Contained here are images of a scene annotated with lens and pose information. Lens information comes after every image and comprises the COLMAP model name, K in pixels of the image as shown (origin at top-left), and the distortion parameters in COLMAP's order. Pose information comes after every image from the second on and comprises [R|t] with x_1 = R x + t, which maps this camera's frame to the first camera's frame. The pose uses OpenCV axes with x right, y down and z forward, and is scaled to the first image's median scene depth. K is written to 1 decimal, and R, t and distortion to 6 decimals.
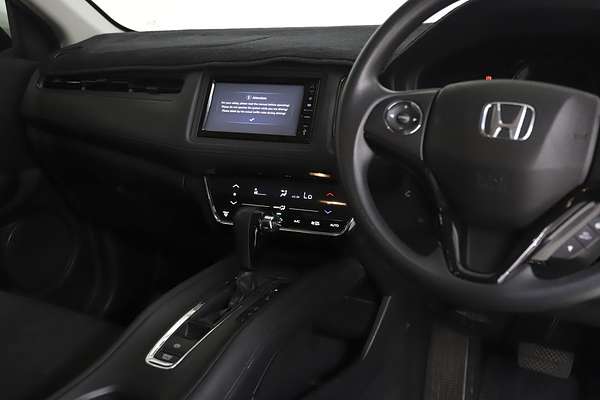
lens RADIAL K [[554.8, 0, 300.0], [0, 554.8, 200.0], [0, 0, 1]] dist [0.000530, 0.002219]
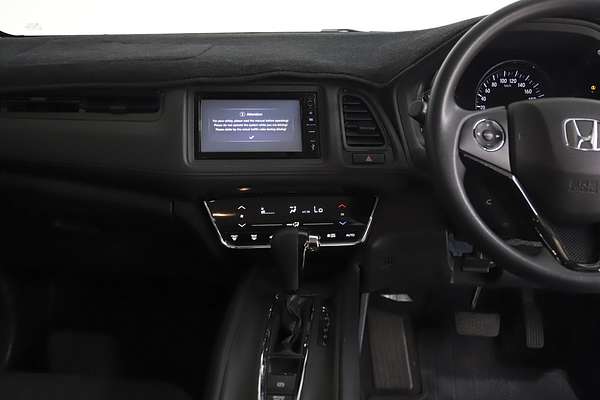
lens RADIAL K [[554.8, 0, 300.0], [0, 554.8, 200.0], [0, 0, 1]] dist [0.000530, 0.002219]
pose [[0.924773, -0.108374, 0.364759, -0.371509], [0.101549, 0.994108, 0.037902, -0.064356], [-0.366718, 0.001990, 0.930330, 0.071692]]
